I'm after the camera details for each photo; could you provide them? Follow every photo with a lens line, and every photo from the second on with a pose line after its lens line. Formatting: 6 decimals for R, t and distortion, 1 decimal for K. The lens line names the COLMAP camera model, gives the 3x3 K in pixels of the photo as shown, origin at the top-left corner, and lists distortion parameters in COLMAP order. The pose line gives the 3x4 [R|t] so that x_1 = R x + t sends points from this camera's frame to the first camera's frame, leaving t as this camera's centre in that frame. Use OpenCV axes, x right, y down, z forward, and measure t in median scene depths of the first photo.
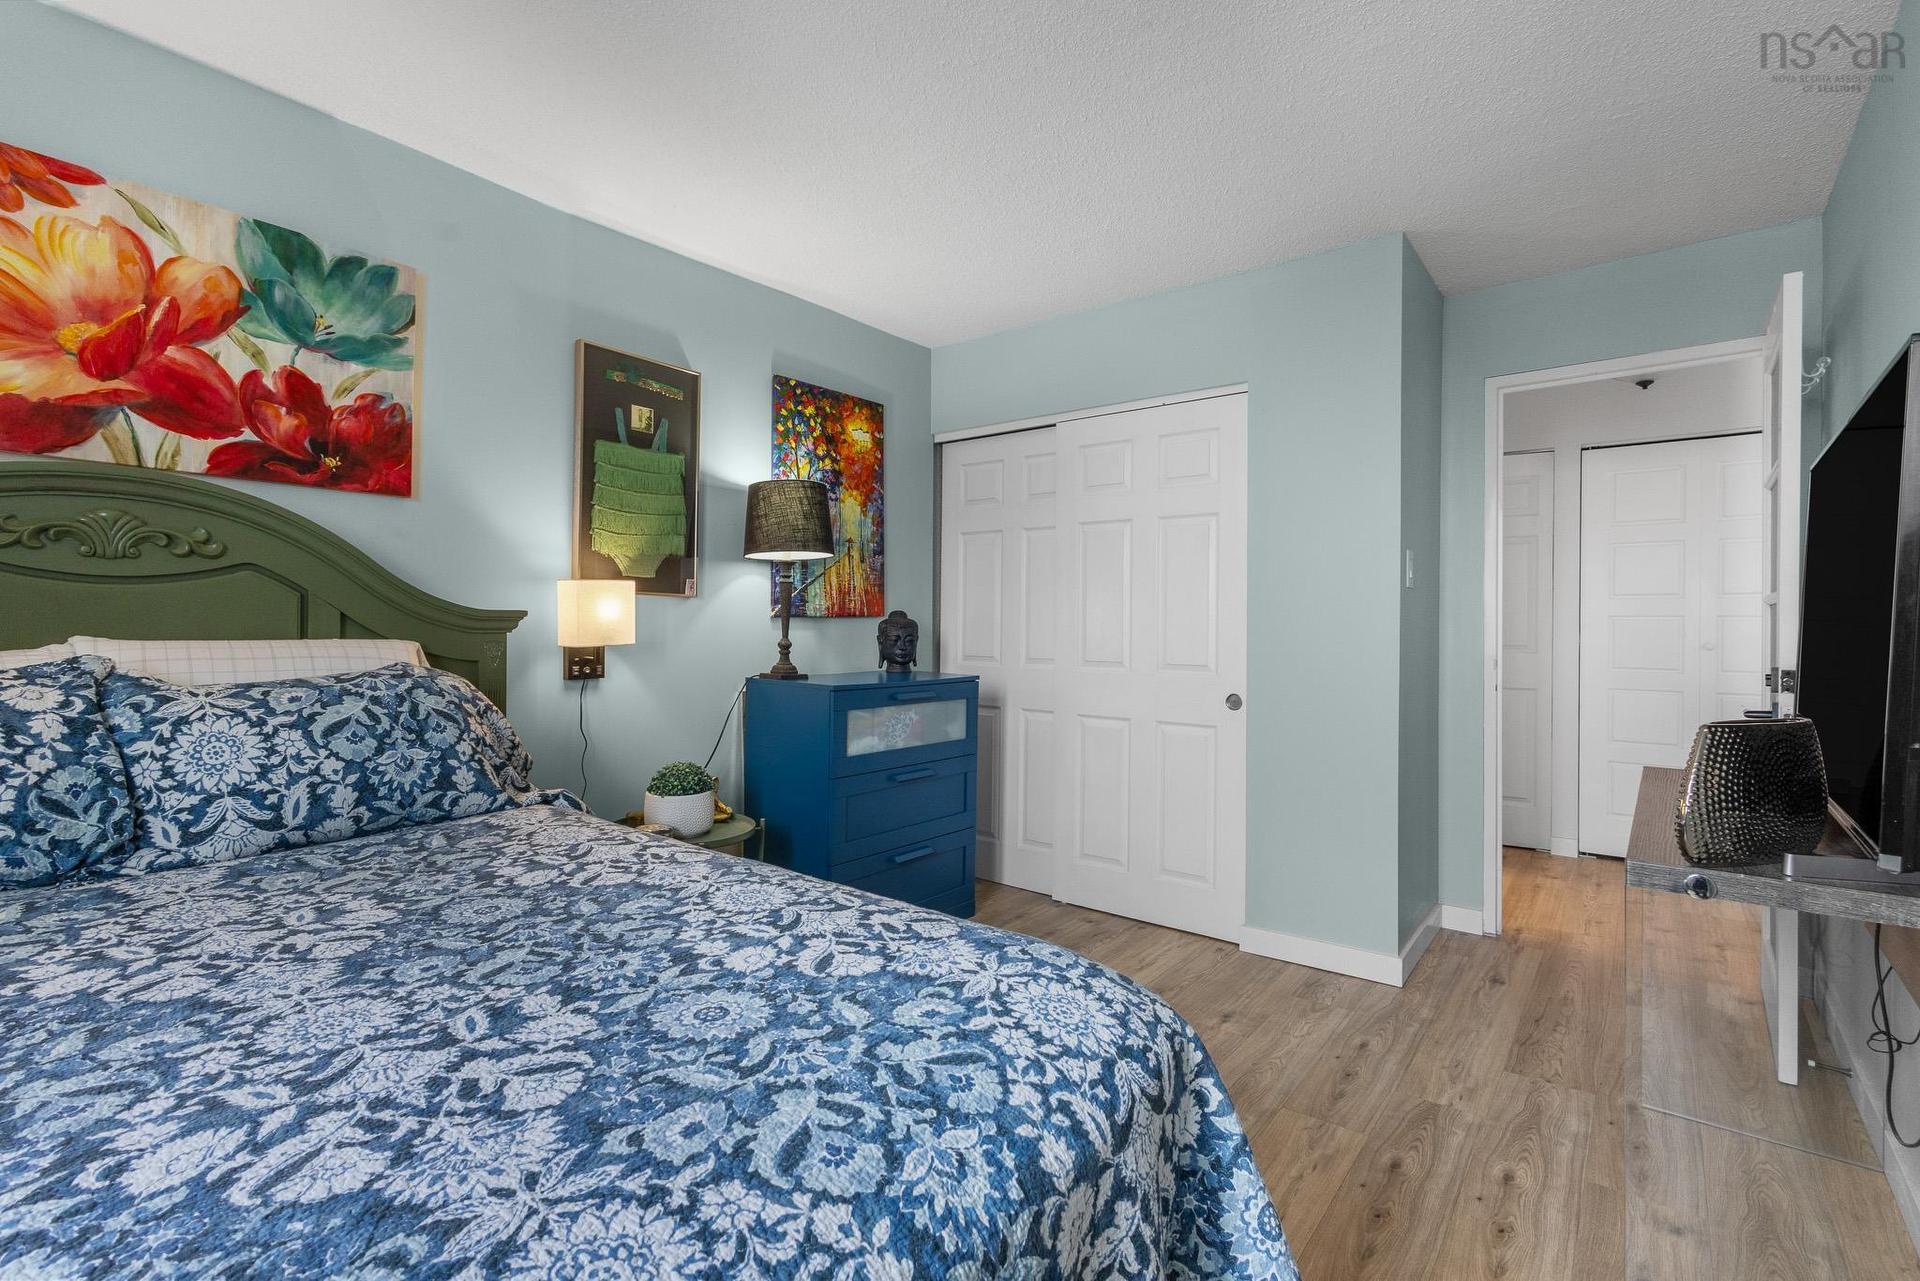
lens RADIAL K [[885.3, 0, 949.6], [0, 885.3, 630.5], [0, 0, 1]] dist [0.001584, -0.000253]
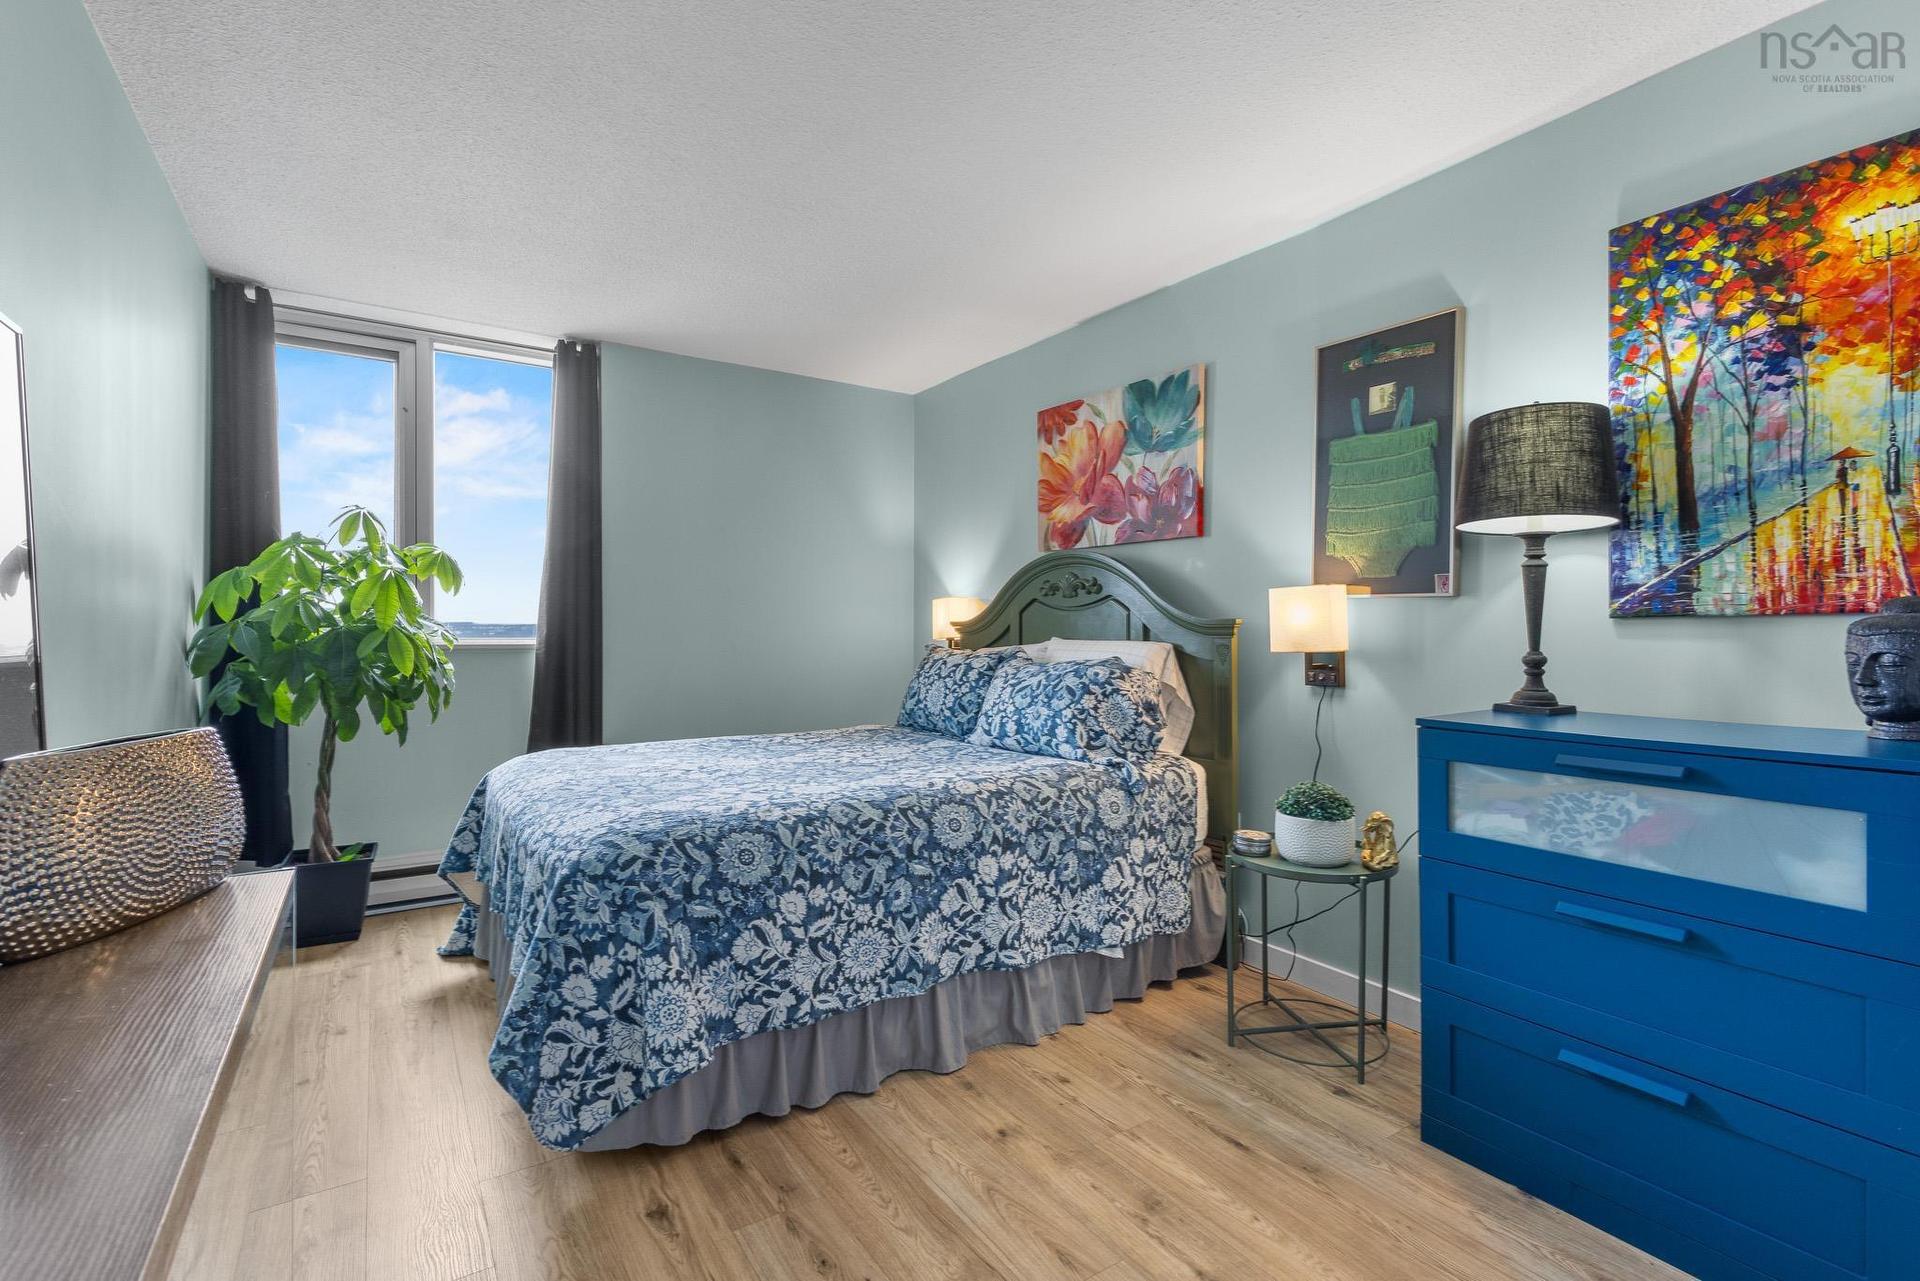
lens RADIAL K [[885.3, 0, 949.6], [0, 885.3, 630.5], [0, 0, 1]] dist [0.001584, -0.000253]
pose [[-0.324564, -0.005260, -0.945849, 0.665672], [-0.009069, 0.999956, -0.002448, -0.000592], [0.945820, 0.007783, -0.324597, 0.929379]]
